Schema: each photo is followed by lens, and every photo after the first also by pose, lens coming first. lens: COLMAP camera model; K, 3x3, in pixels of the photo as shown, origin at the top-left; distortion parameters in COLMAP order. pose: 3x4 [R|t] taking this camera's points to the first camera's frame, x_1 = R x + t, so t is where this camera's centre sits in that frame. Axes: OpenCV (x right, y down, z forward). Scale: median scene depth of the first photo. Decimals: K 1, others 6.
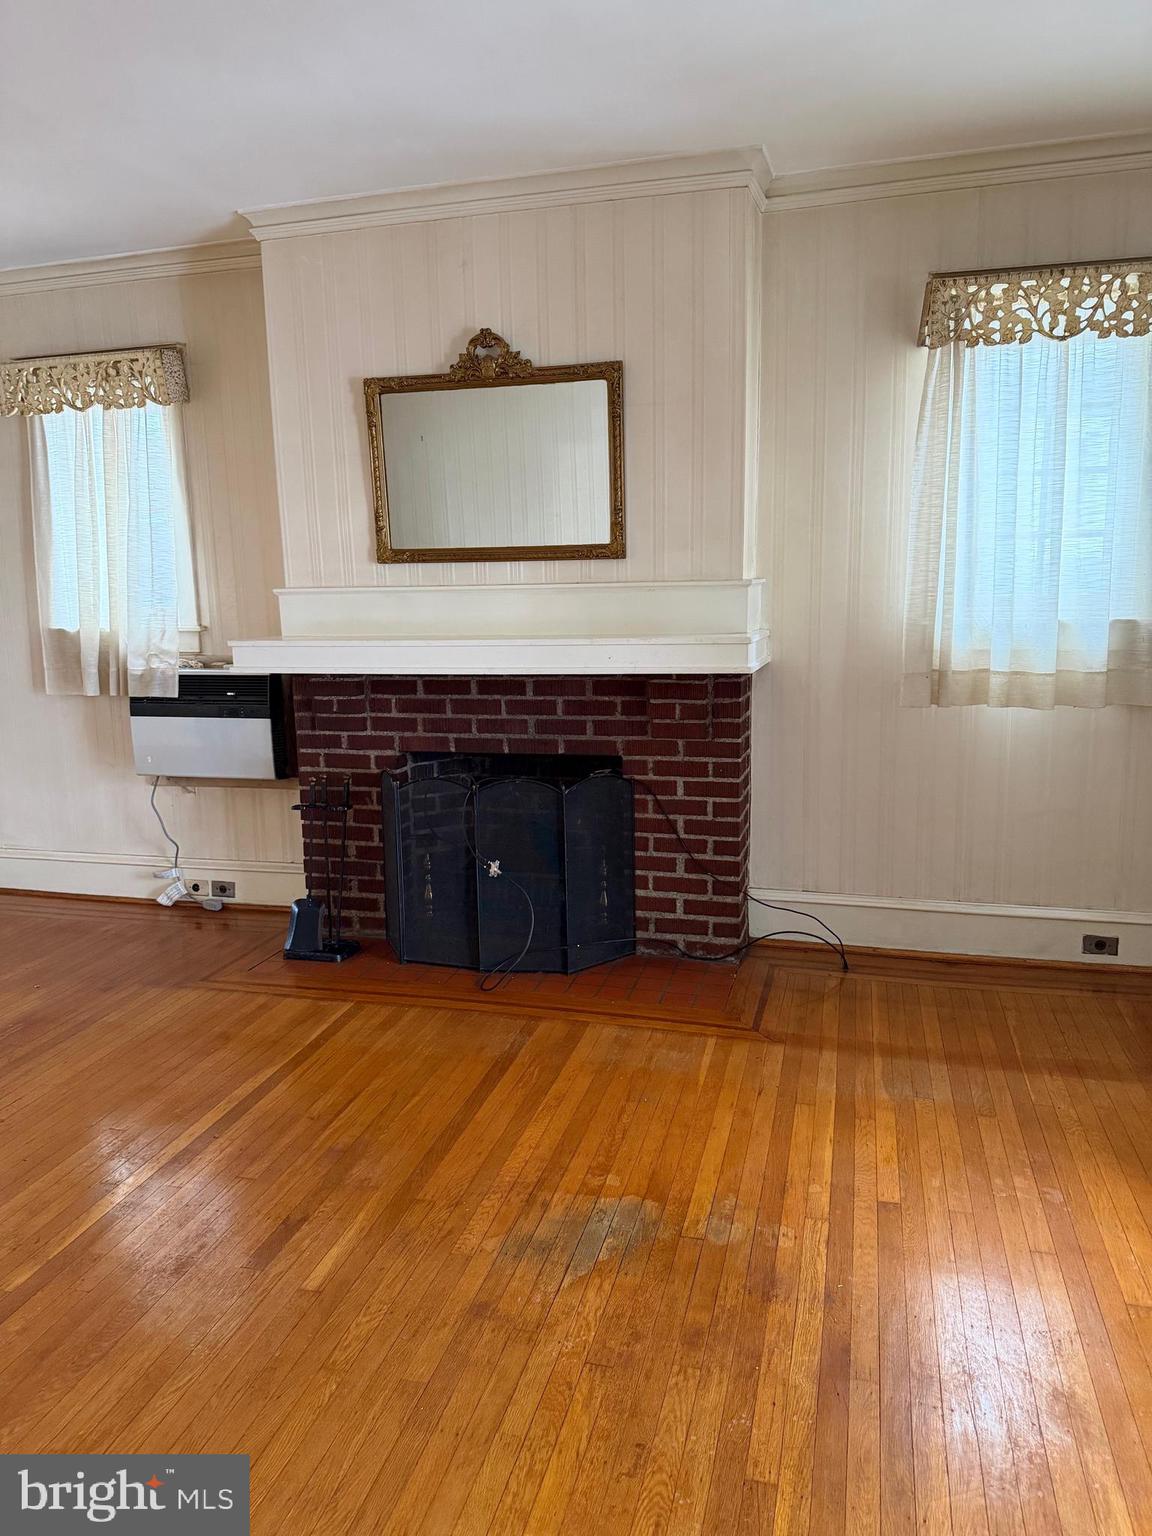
lens RADIAL K [[1082.1, 0, 582.9], [0, 1082.1, 772.7], [0, 0, 1]] dist [0.032432, -0.044263]
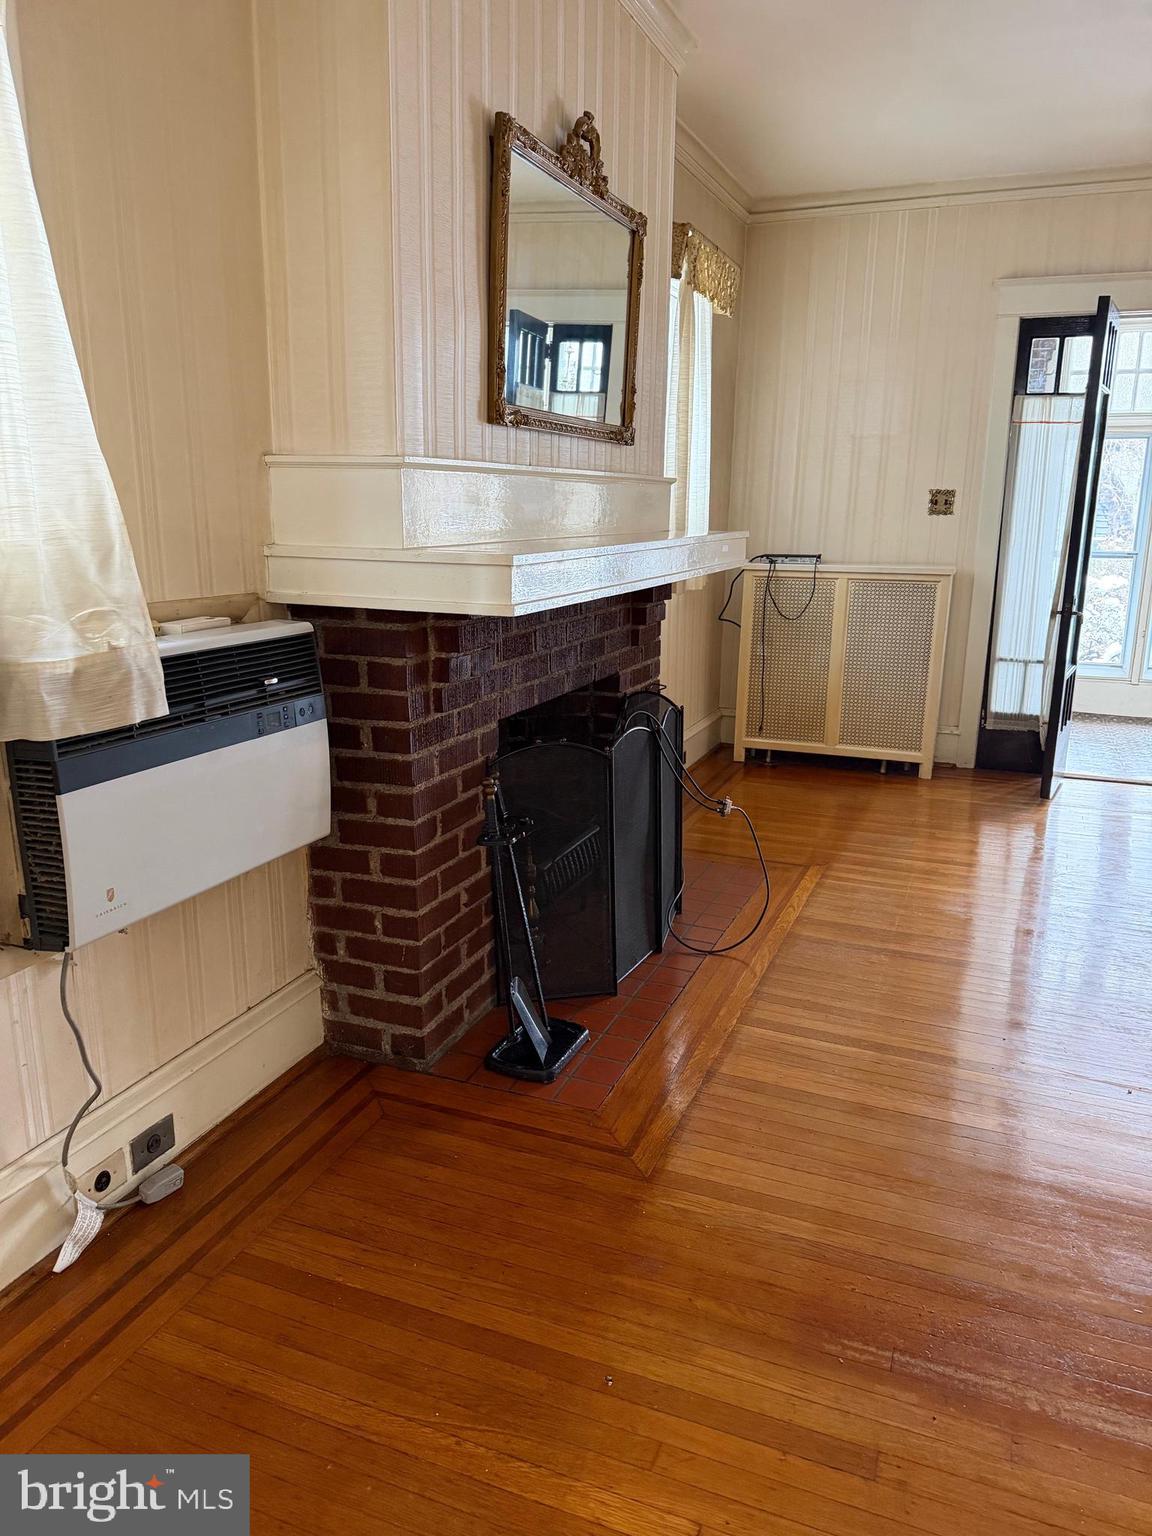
lens RADIAL K [[1088.3, 0, 572.5], [0, 1088.3, 749.6], [0, 0, 1]] dist [0.083012, -0.084541]
pose [[0.125934, -0.199972, 0.971675, -0.812061], [0.159718, 0.970782, 0.179088, -0.113452], [-0.979097, 0.132641, 0.154194, 0.850459]]
